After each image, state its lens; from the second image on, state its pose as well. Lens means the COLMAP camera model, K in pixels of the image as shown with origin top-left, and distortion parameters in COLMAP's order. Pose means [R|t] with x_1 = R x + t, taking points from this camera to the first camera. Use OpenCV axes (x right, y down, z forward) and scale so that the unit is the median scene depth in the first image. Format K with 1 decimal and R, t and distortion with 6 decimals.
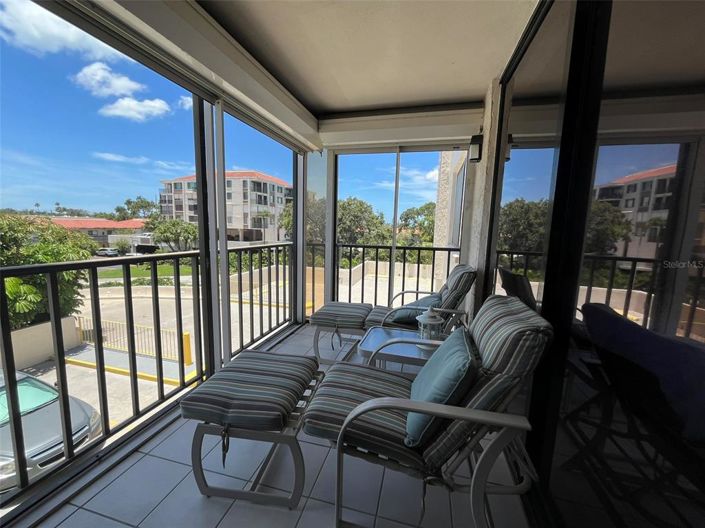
lens RADIAL K [[287.7, 0, 352.5], [0, 287.7, 264.0], [0, 0, 1]] dist [-0.000571, -0.000017]
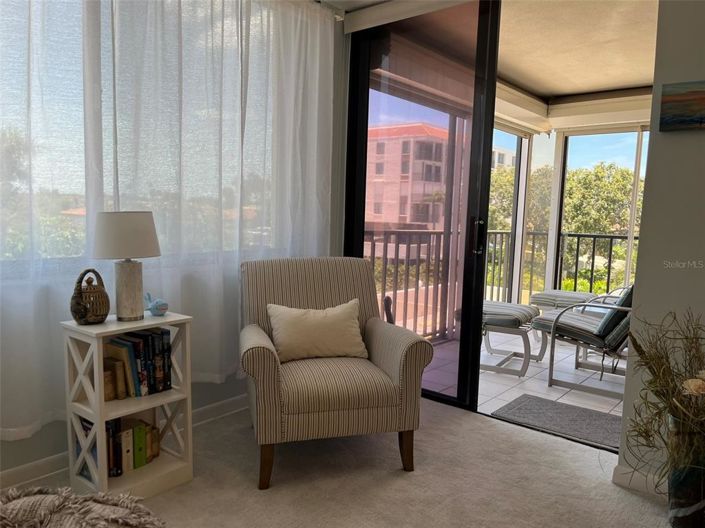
lens RADIAL K [[525.9, 0, 352.5], [0, 525.9, 264.0], [0, 0, 1]] dist [0.003406, 0.000310]
pose [[0.902428, 0.043665, -0.428623, 0.058662], [-0.063206, 0.997505, -0.031454, 0.109978], [0.426180, 0.055477, 0.902936, -0.703740]]
